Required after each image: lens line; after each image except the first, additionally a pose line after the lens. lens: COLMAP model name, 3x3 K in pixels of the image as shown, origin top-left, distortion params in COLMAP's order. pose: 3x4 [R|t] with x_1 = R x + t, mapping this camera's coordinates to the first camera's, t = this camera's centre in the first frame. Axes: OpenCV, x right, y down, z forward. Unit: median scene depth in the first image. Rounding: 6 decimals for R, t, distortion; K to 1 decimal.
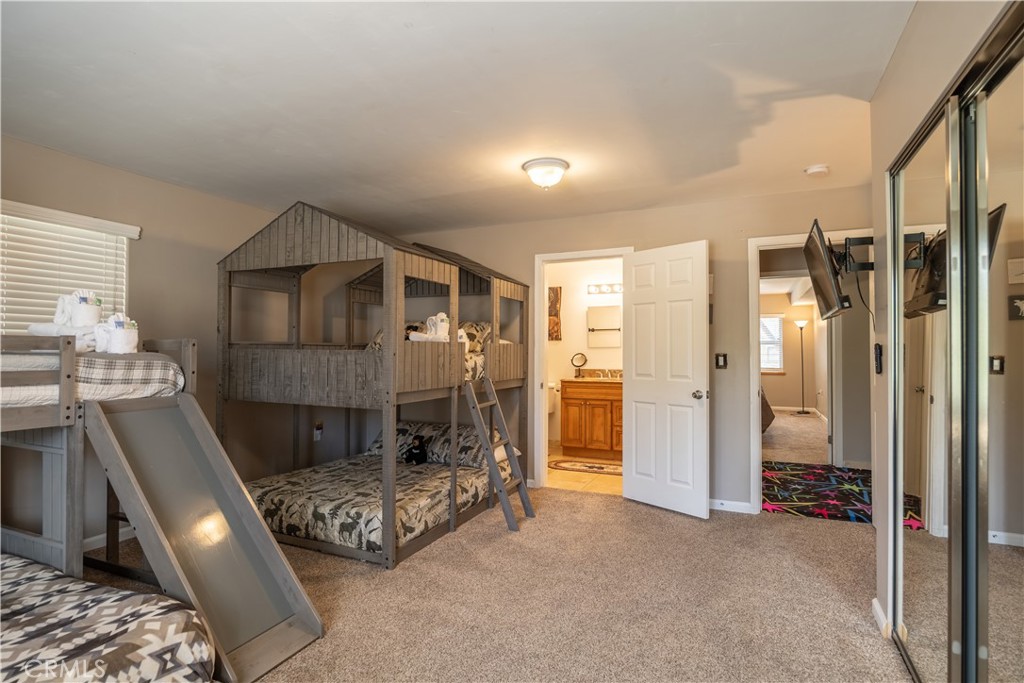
lens RADIAL K [[533.3, 0, 512.0], [0, 533.3, 341.5], [0, 0, 1]] dist [-0.015809, -0.000529]
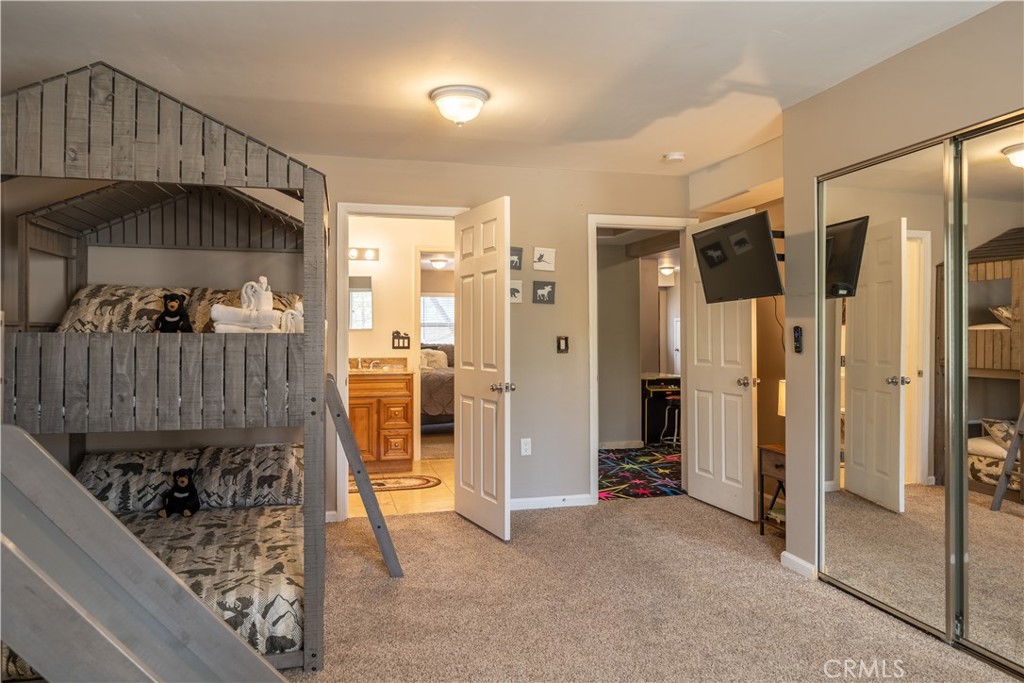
lens RADIAL K [[672.5, 0, 512.9], [0, 672.5, 329.3], [0, 0, 1]] dist [-0.008000, -0.001262]
pose [[0.774436, 0.001260, 0.632651, -0.484402], [-0.007551, 0.999945, 0.007253, 0.003291], [-0.632607, -0.010394, 0.774403, 0.186284]]
